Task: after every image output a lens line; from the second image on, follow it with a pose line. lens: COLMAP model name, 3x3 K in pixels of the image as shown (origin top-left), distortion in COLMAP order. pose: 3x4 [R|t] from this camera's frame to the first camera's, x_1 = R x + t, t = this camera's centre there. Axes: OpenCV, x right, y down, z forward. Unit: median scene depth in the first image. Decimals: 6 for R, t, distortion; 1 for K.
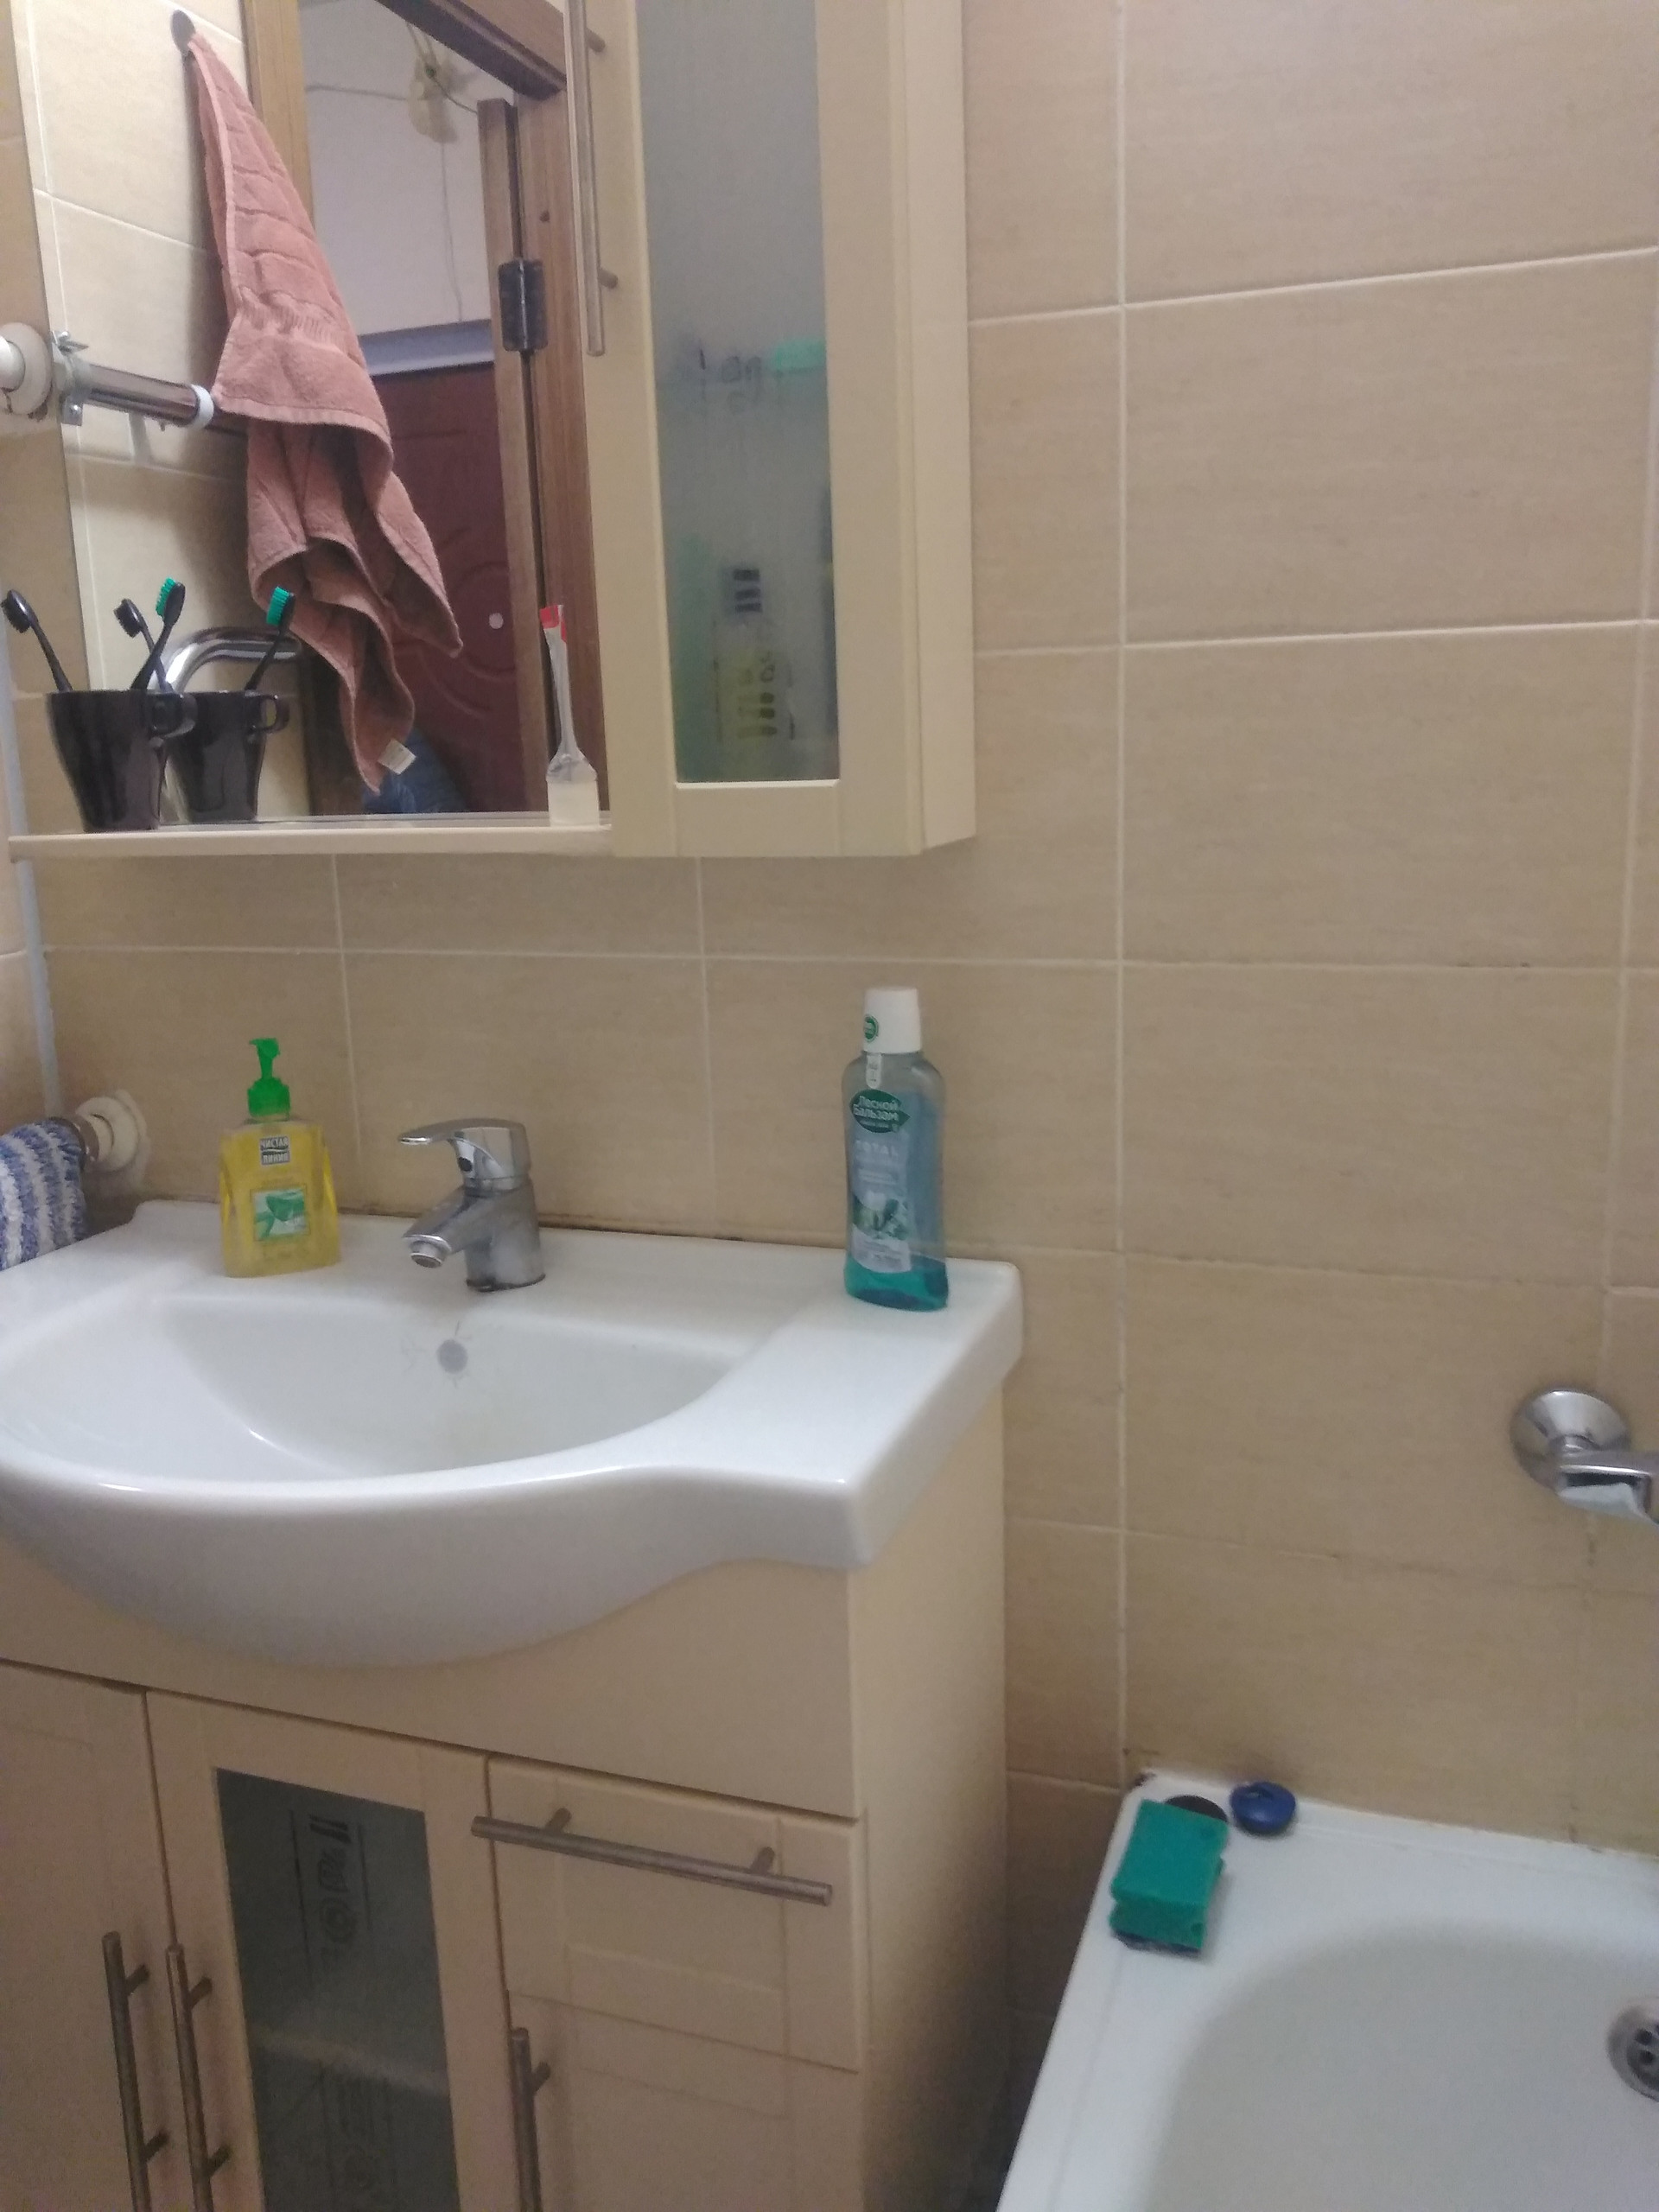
lens RADIAL K [[1744.1, 0, 829.5], [0, 1744.1, 1106.0], [0, 0, 1]] dist [0.036505, -0.120060]
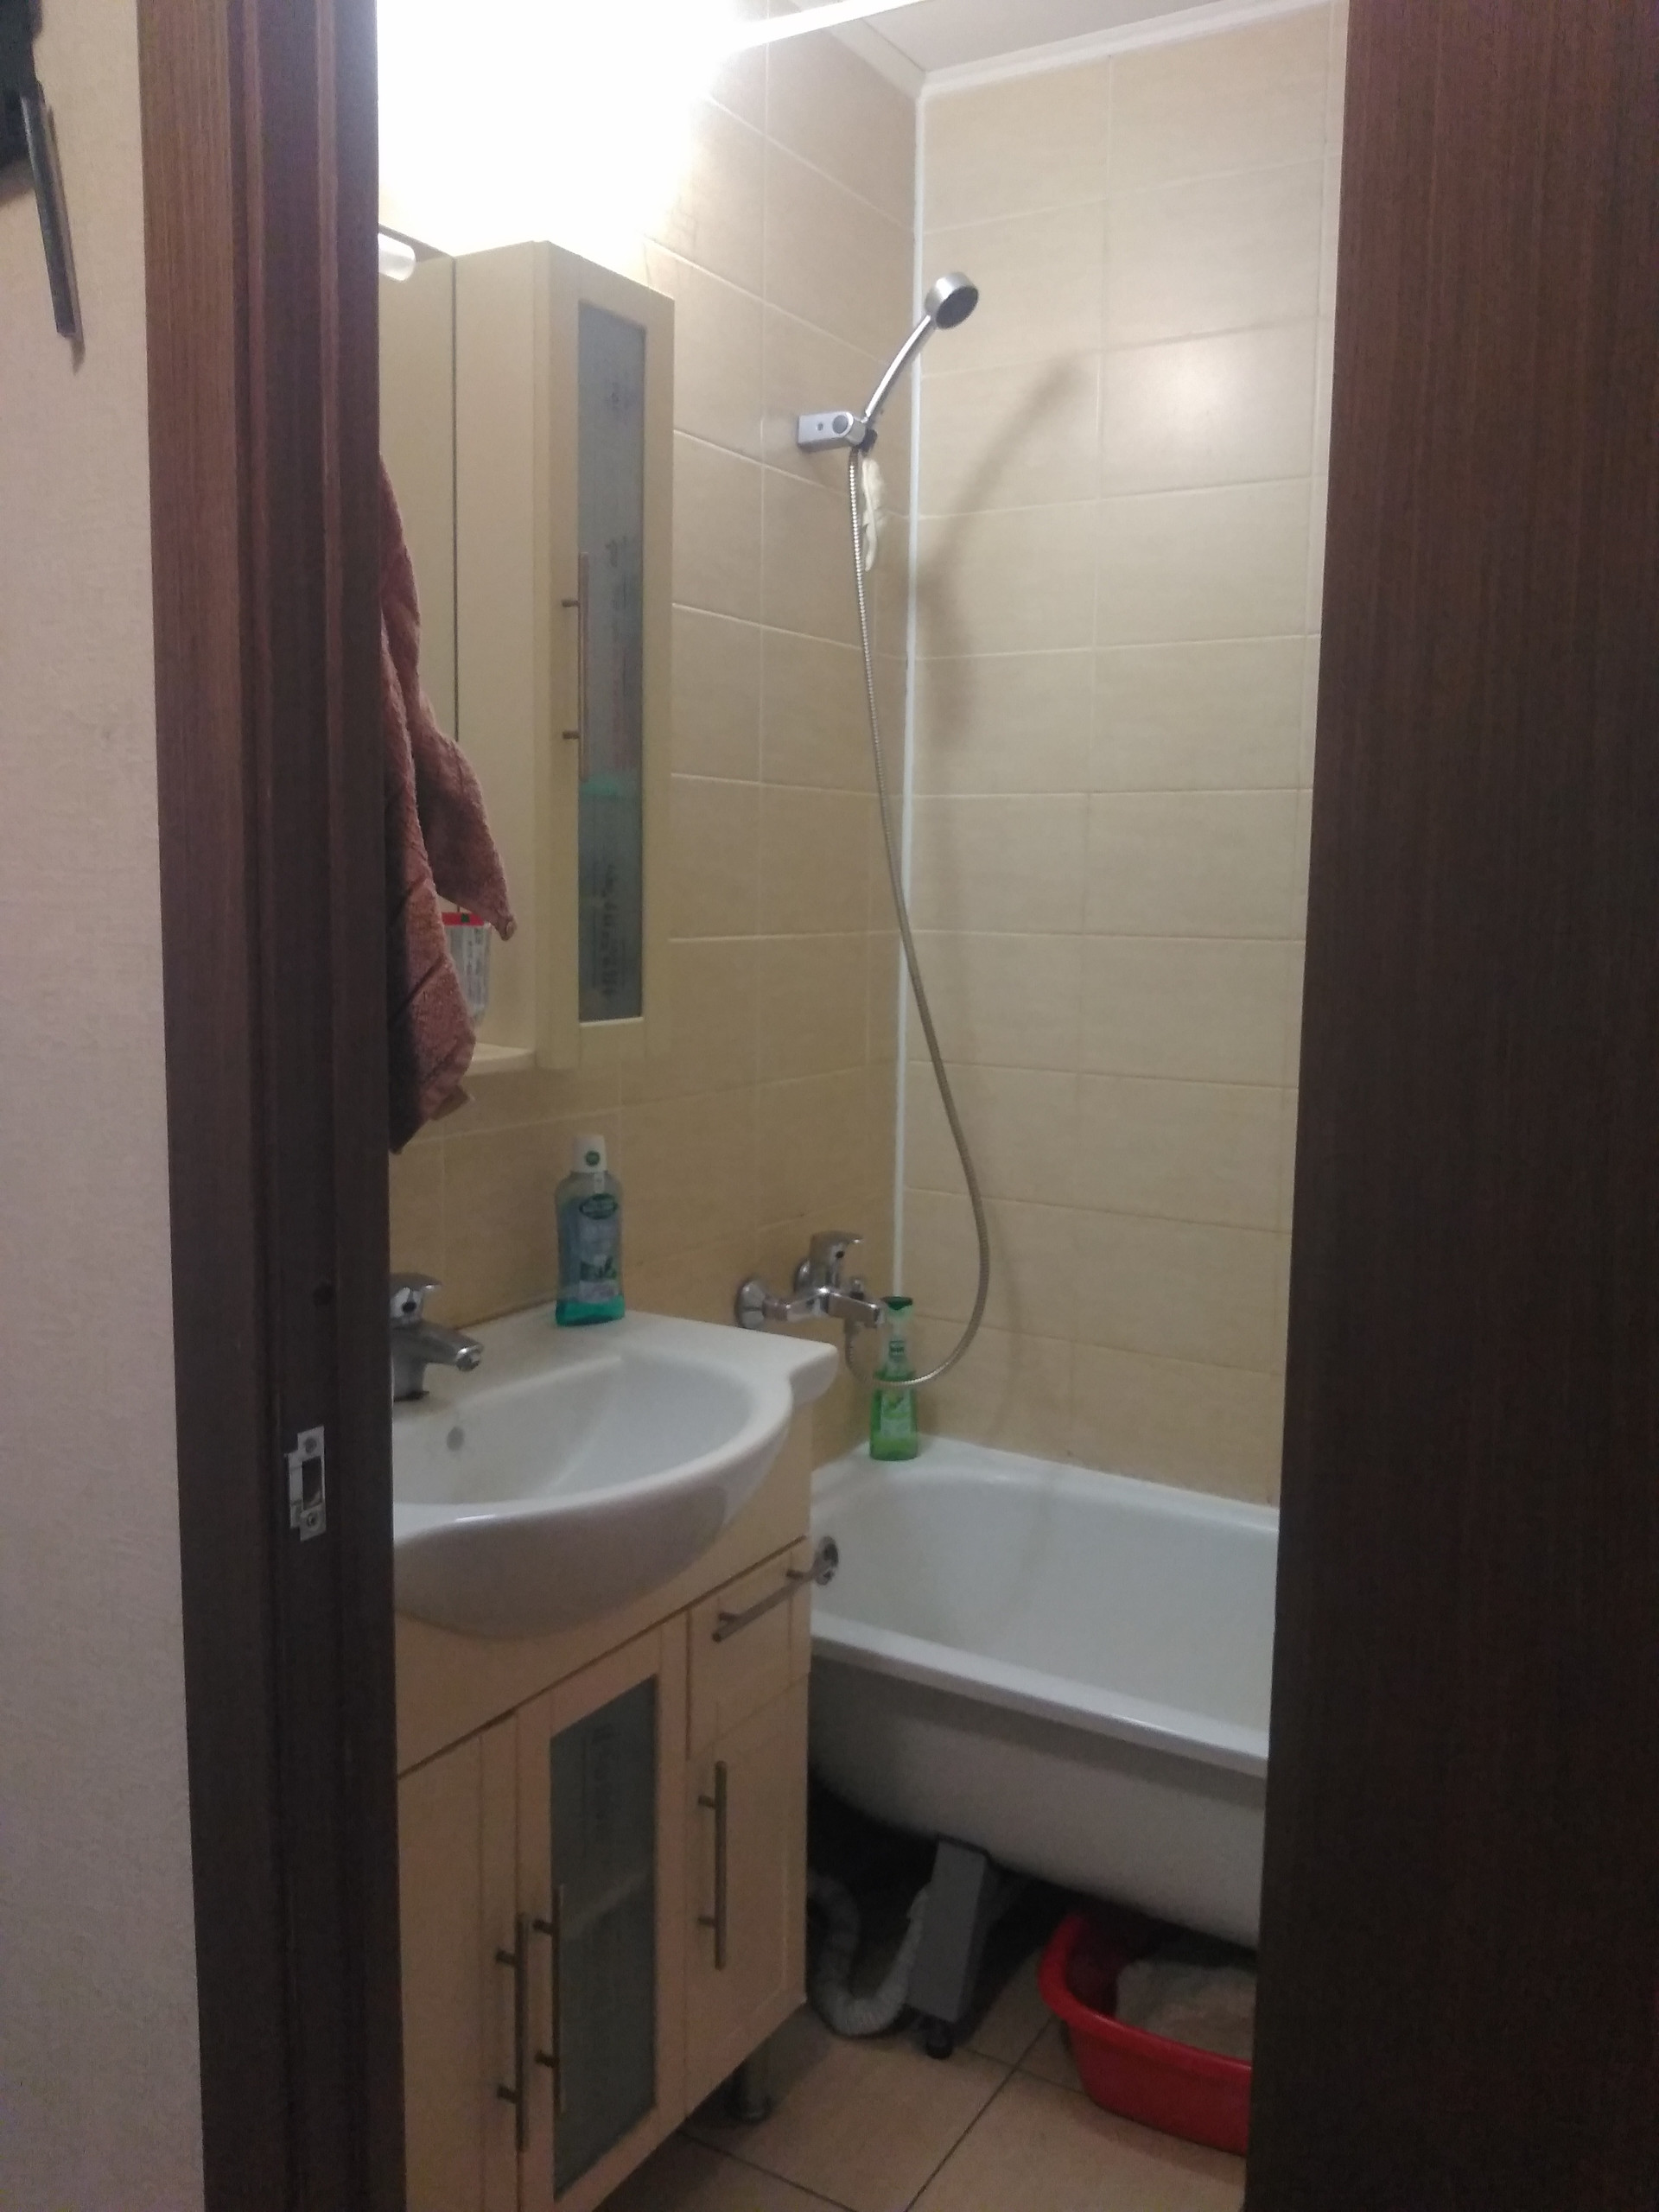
lens RADIAL K [[1744.1, 0, 829.5], [0, 1744.1, 1106.0], [0, 0, 1]] dist [0.036505, -0.120060]
pose [[0.200793, -0.088517, 0.975626, -1.699560], [0.193432, 0.979885, 0.049093, -0.143943], [-0.960347, 0.178860, 0.213876, 0.426385]]
